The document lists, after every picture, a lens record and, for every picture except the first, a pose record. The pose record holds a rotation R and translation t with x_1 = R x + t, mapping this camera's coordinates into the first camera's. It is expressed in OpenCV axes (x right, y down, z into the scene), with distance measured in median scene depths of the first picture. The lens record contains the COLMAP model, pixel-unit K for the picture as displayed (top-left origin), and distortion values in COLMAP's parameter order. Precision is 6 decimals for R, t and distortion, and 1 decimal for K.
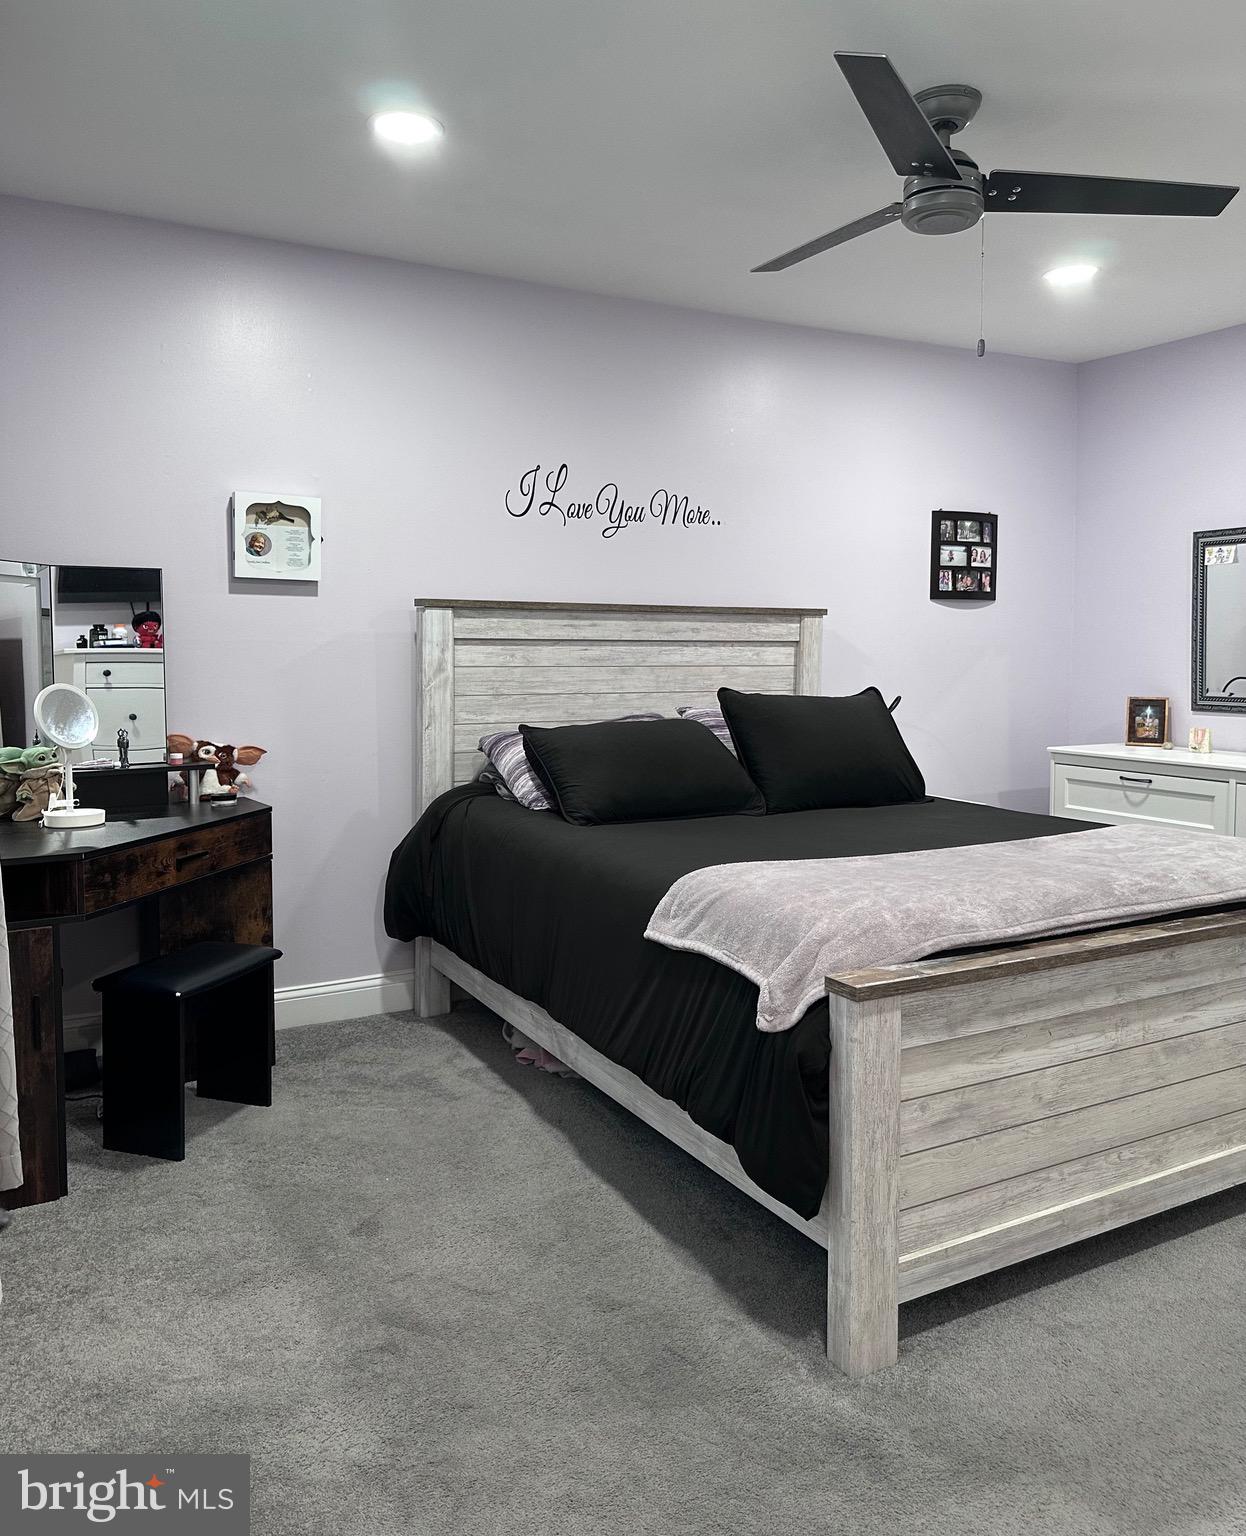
lens RADIAL K [[1183.7, 0, 623.0], [0, 1183.7, 768.0], [0, 0, 1]] dist [0.085383, -0.001385]
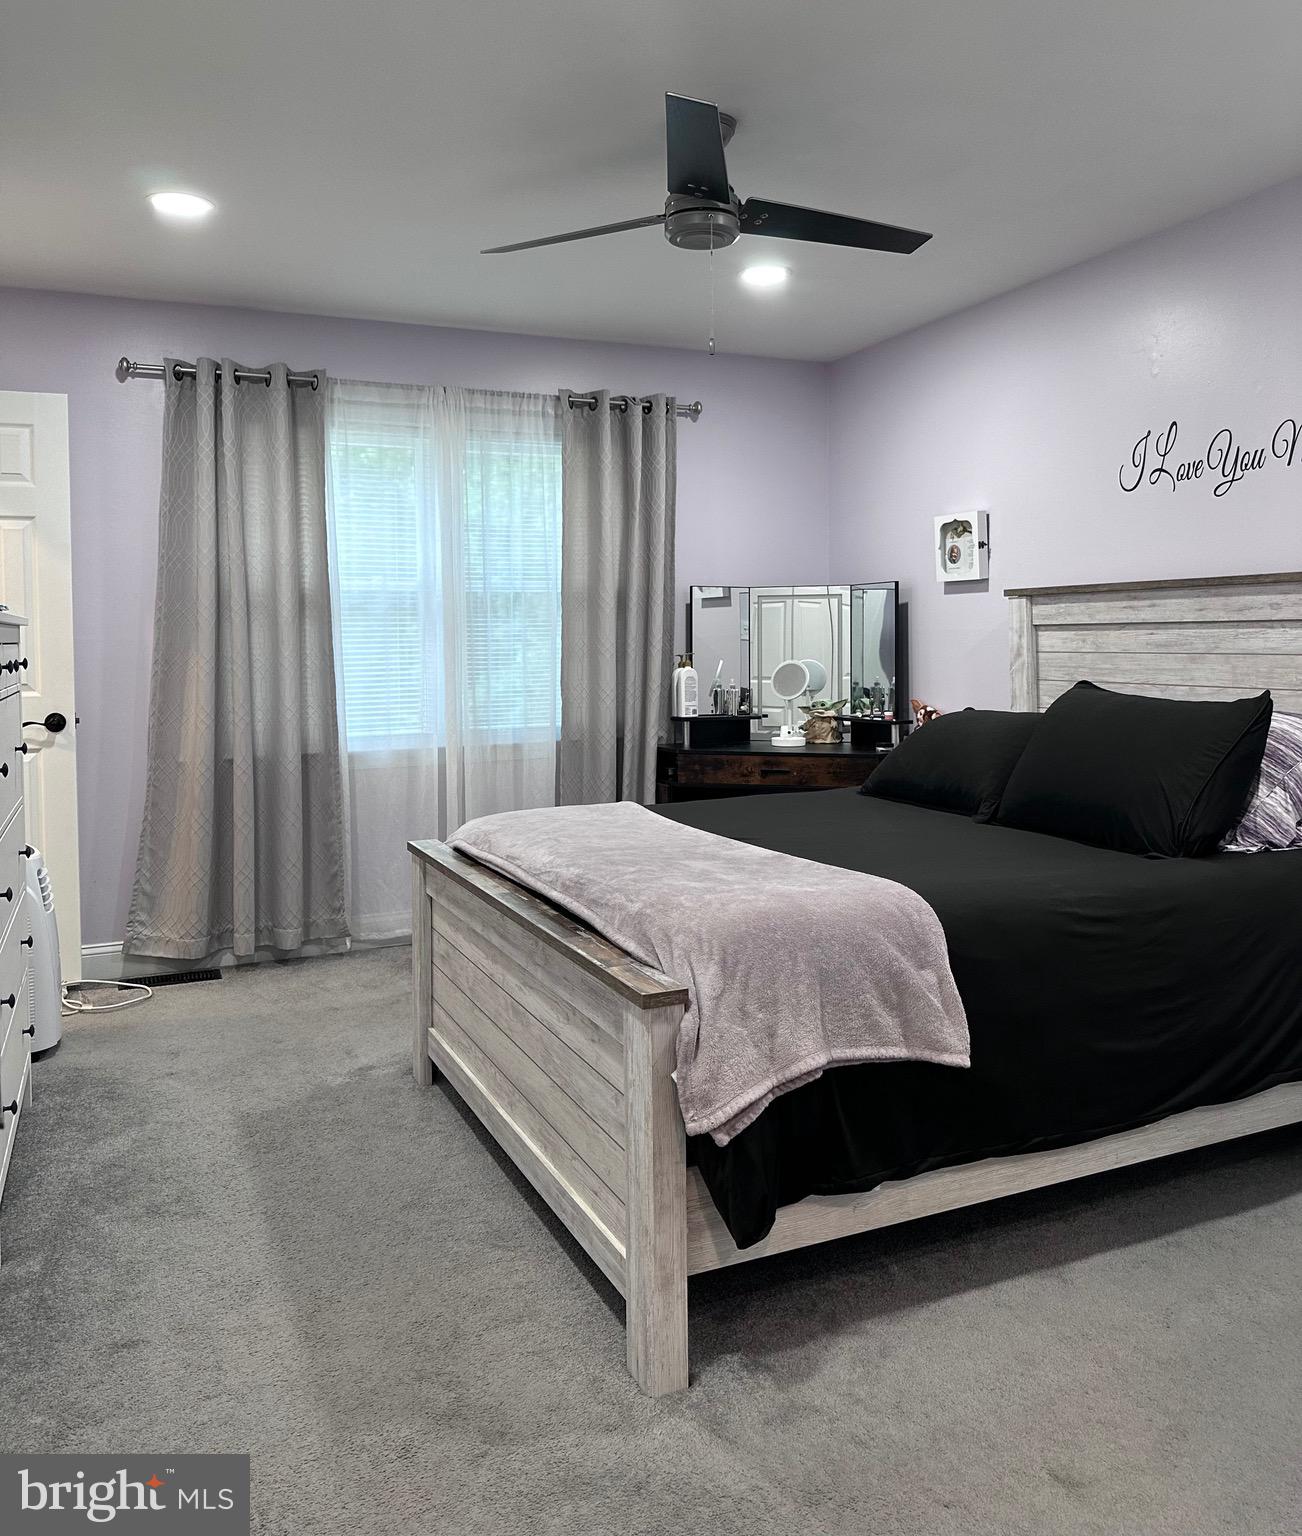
lens RADIAL K [[1199.1, 0, 651.0], [0, 1199.1, 768.0], [0, 0, 1]] dist [0.106139, -0.176088]
pose [[-0.107684, 0.106049, -0.988513, 0.904618], [-0.088074, 0.989368, 0.115735, -0.073288], [0.990276, 0.099525, -0.097199, 0.732786]]
